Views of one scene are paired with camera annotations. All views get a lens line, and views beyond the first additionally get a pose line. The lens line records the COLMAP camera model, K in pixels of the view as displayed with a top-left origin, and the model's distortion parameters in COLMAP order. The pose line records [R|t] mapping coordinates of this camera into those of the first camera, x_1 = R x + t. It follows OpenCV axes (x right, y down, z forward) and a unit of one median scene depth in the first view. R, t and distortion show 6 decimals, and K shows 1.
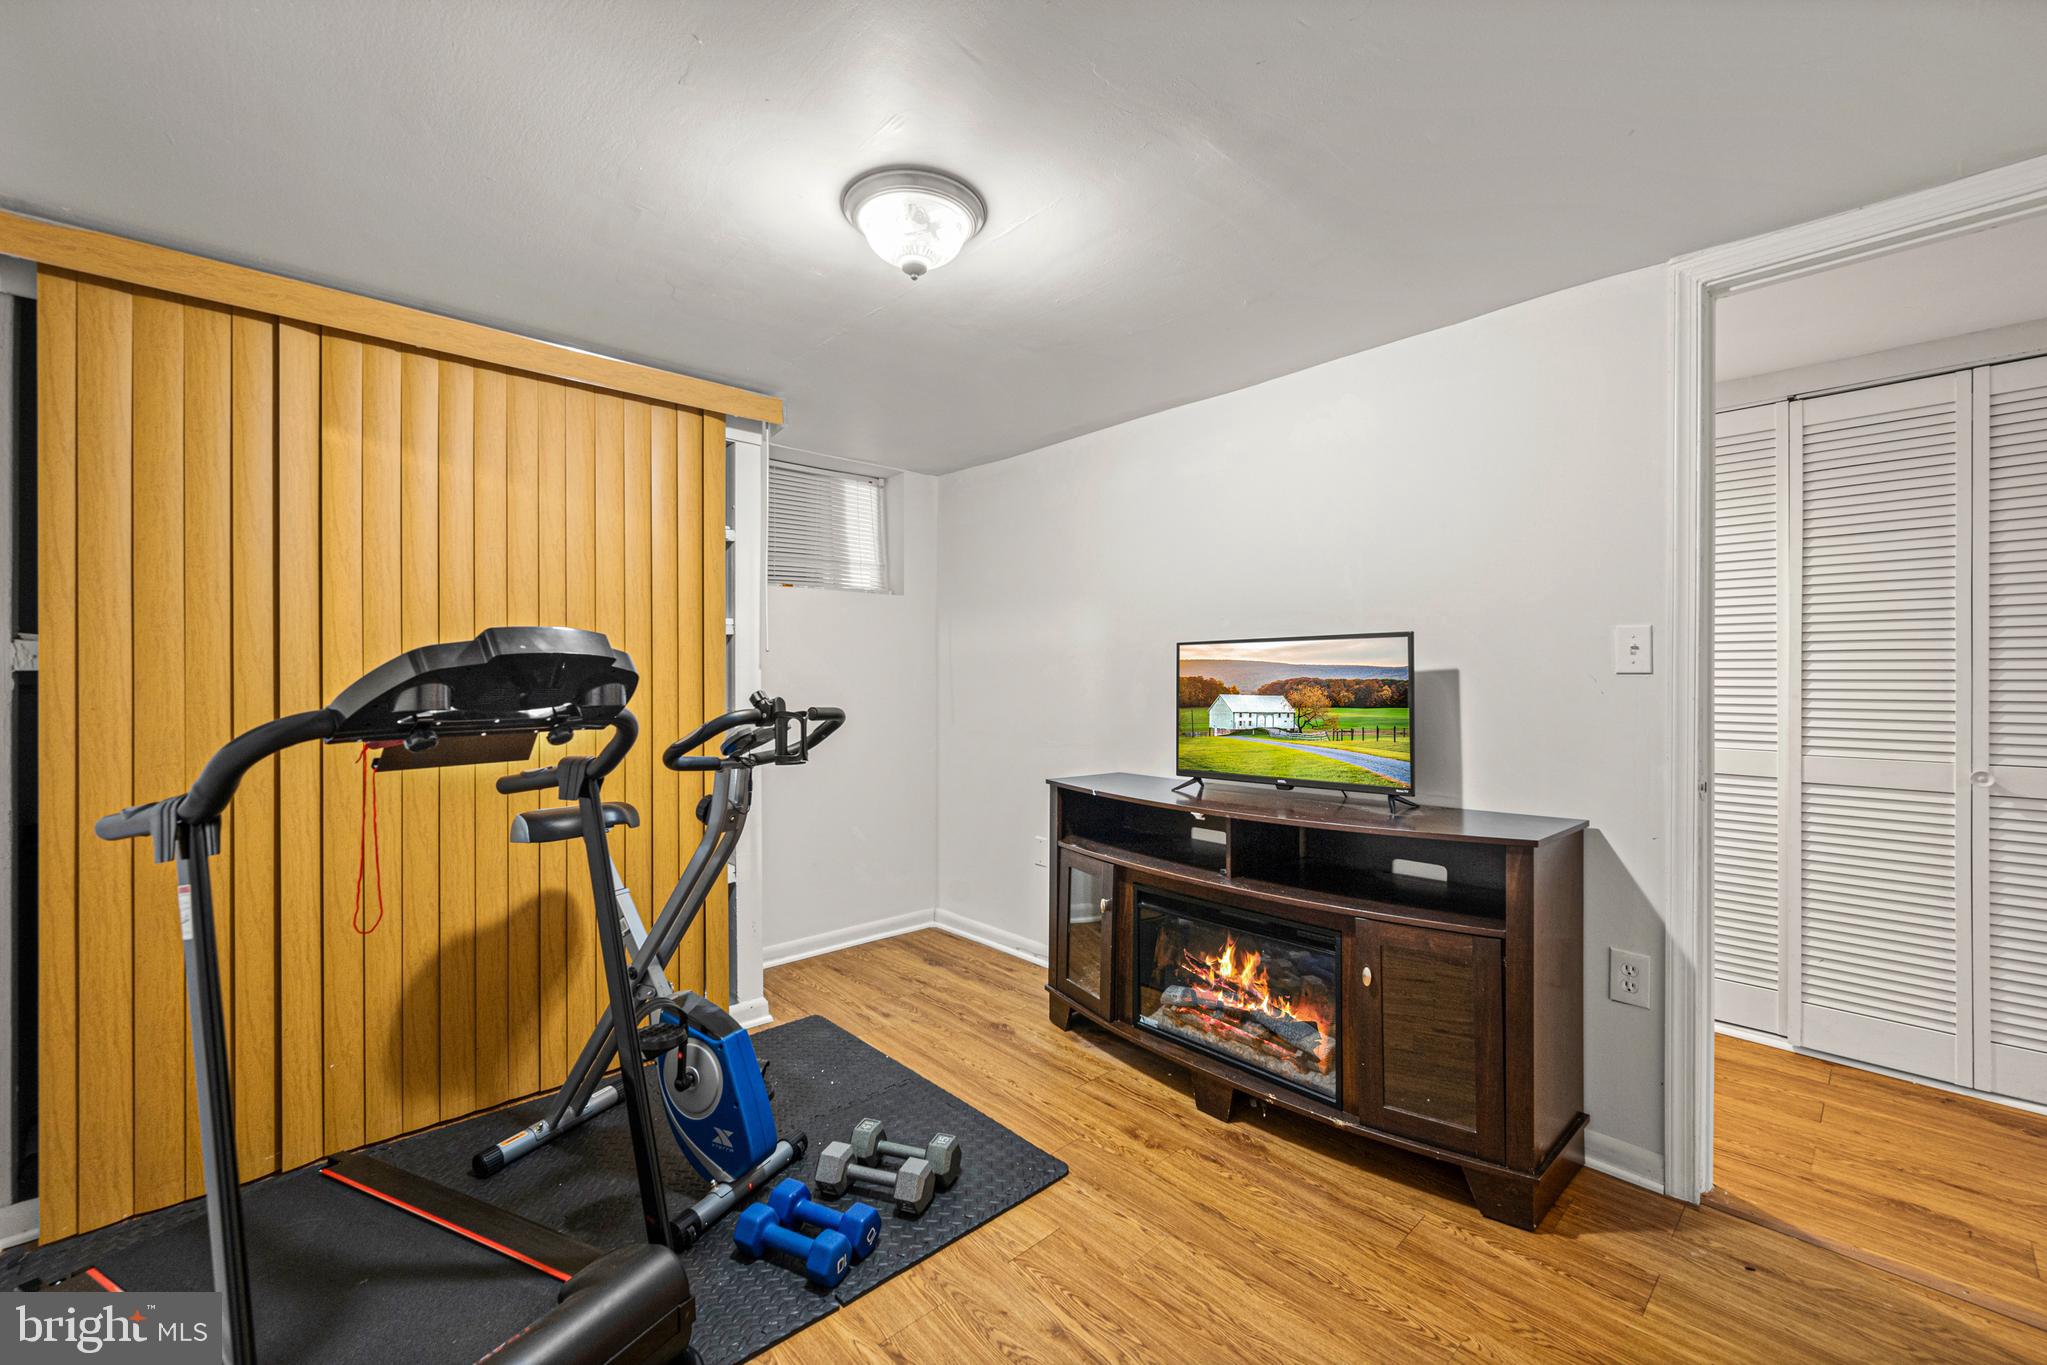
lens RADIAL K [[830.0, 0, 1022.7], [0, 830.0, 676.0], [0, 0, 1]] dist [0.000801, 0.000077]
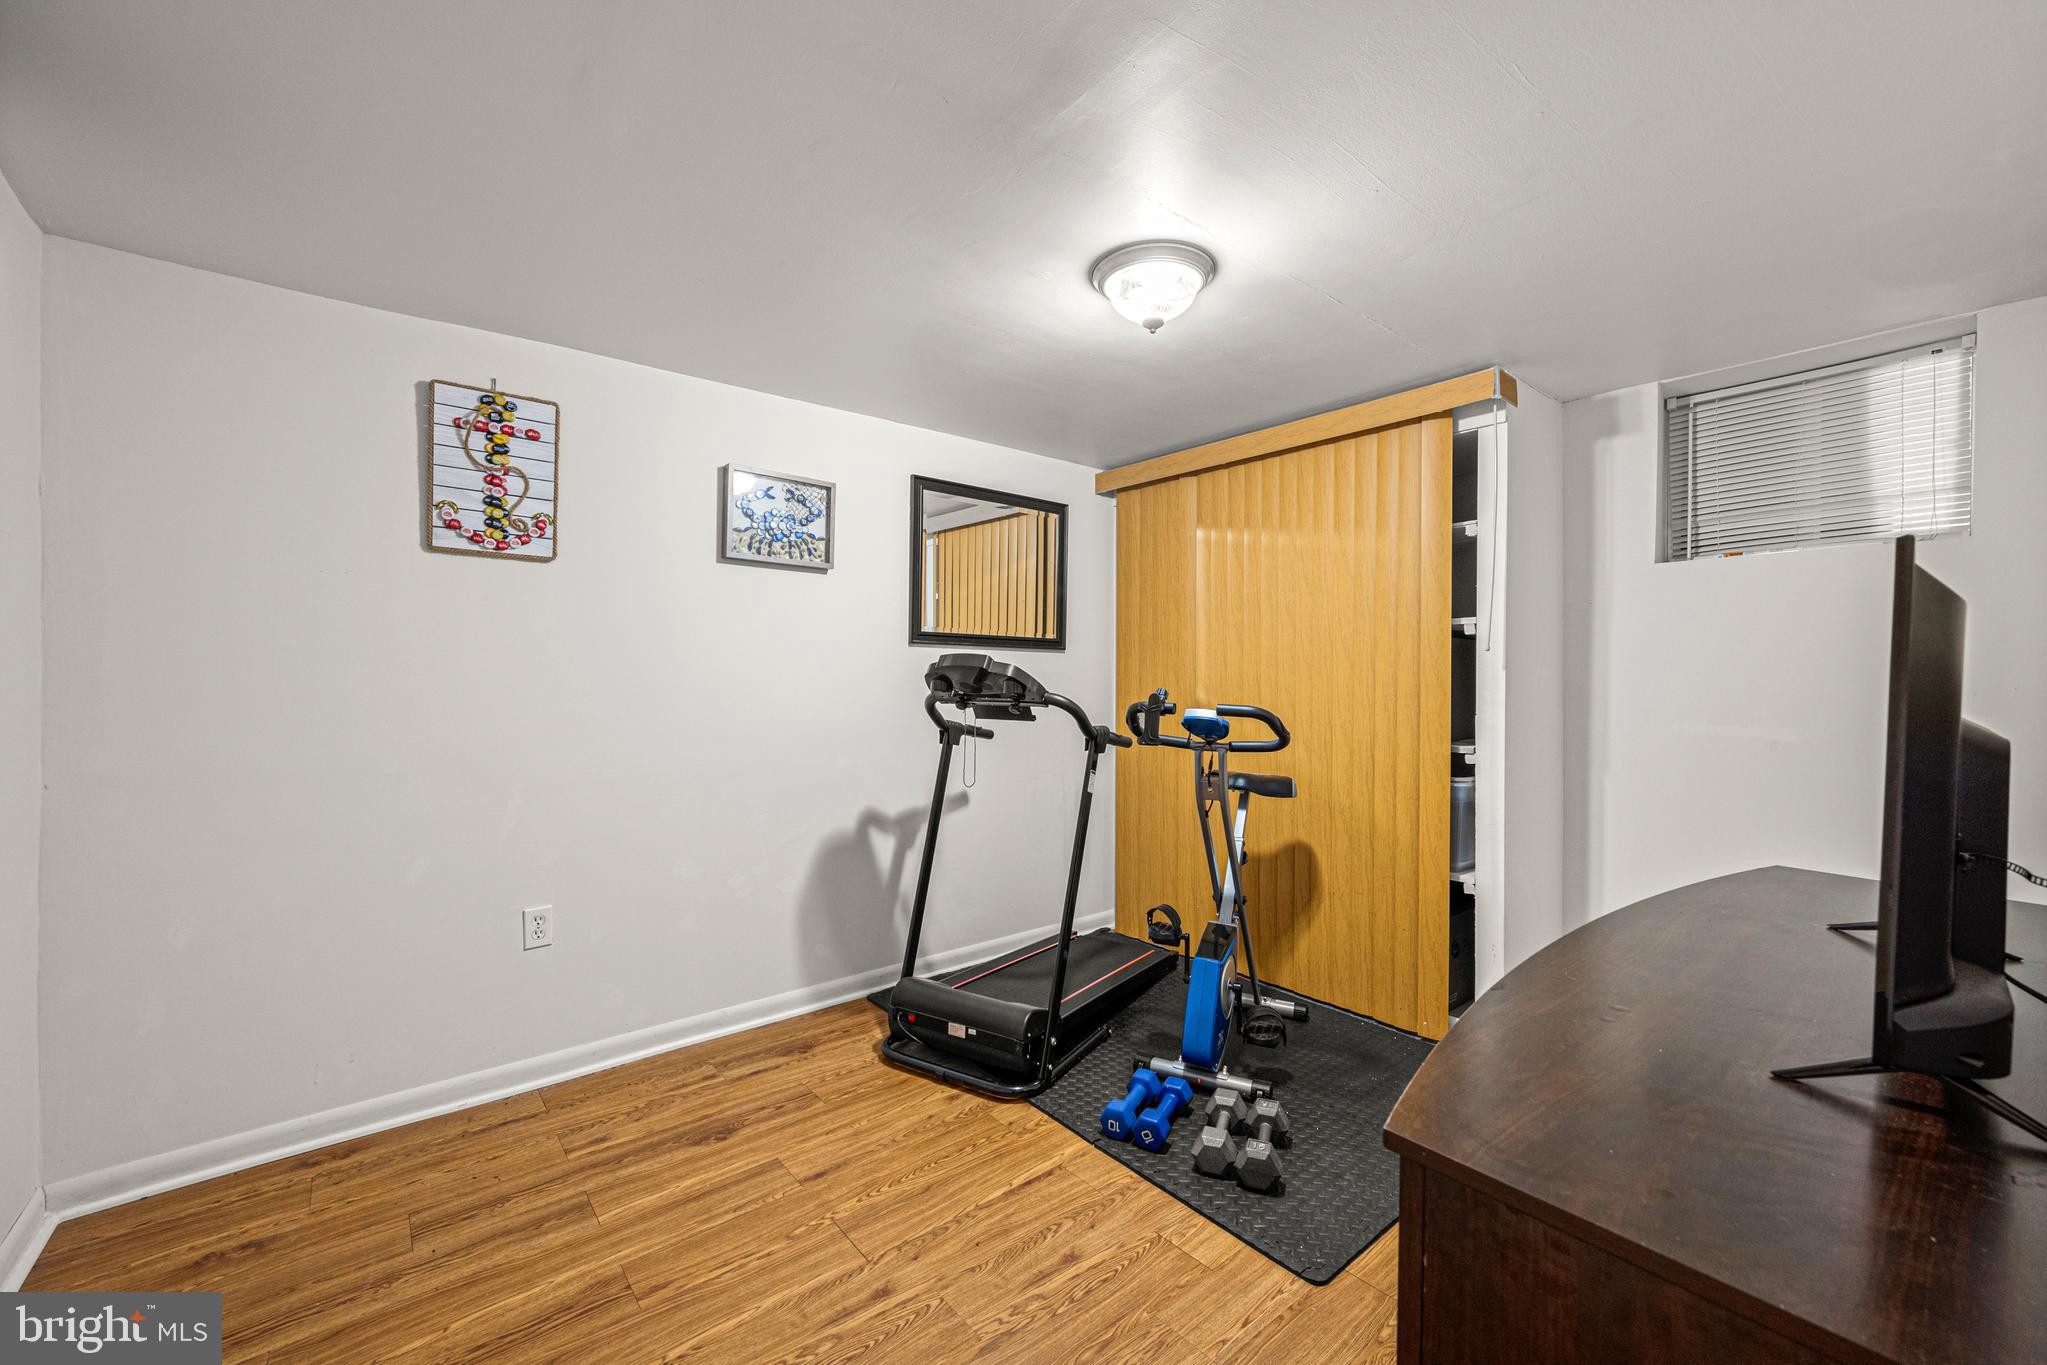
lens RADIAL K [[830.0, 0, 1022.7], [0, 830.0, 676.0], [0, 0, 1]] dist [0.000801, 0.000077]
pose [[-0.062899, 0.000198, -0.998020, 0.829184], [-0.010854, 0.999941, 0.000882, 0.005903], [0.997961, 0.010888, -0.062893, 0.713532]]
